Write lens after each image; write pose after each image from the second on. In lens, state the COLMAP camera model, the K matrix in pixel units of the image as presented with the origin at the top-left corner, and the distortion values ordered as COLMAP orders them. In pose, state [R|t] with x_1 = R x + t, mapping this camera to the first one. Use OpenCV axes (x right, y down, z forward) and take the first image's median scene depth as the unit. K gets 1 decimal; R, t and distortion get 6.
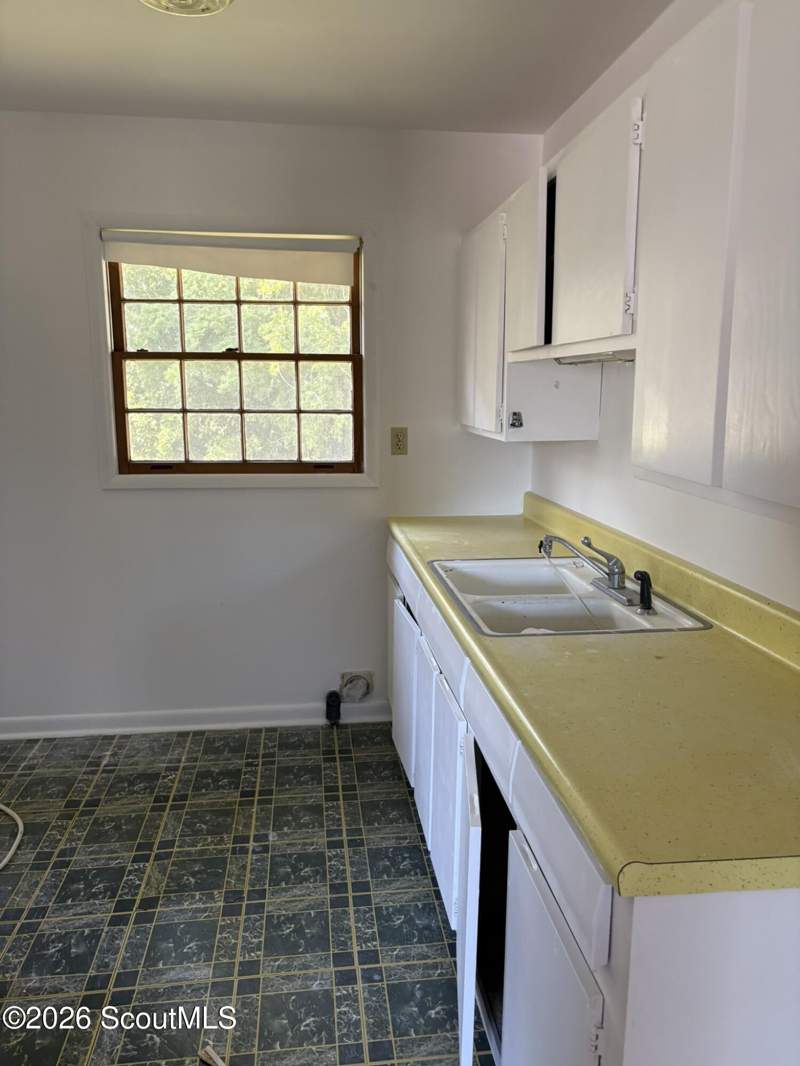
lens RADIAL K [[810.7, 0, 404.9], [0, 810.7, 535.5], [0, 0, 1]] dist [0.033711, -0.022909]
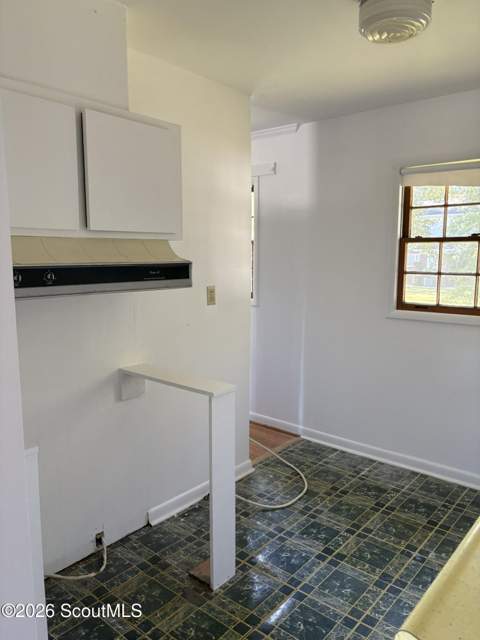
lens RADIAL K [[486.7, 0, 238.9], [0, 486.7, 323.0], [0, 0, 1]] dist [0.033711, -0.022909]
pose [[0.675264, 0.098758, -0.730934, 0.204970], [-0.131011, 0.991297, 0.012903, -0.020297], [0.725847, 0.087048, 0.682326, 0.077075]]
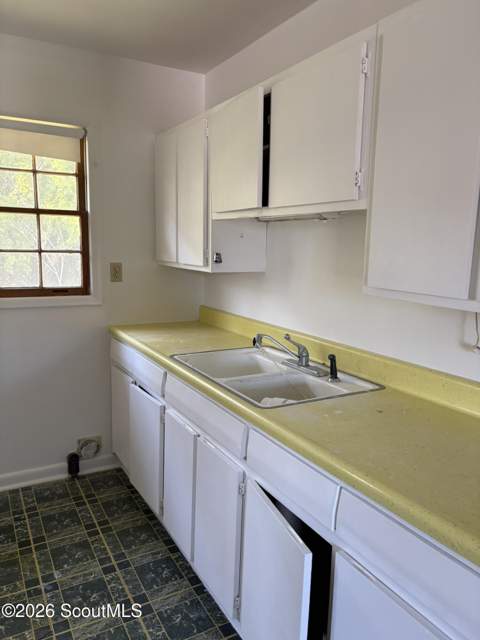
lens RADIAL K [[486.7, 0, 238.1], [0, 486.7, 323.6], [0, 0, 1]] dist [0.033711, -0.022909]
pose [[0.927710, -0.043475, 0.370762, -0.157530], [0.048399, 0.998820, -0.003981, -0.014369], [-0.370152, 0.021638, 0.928719, 0.142061]]
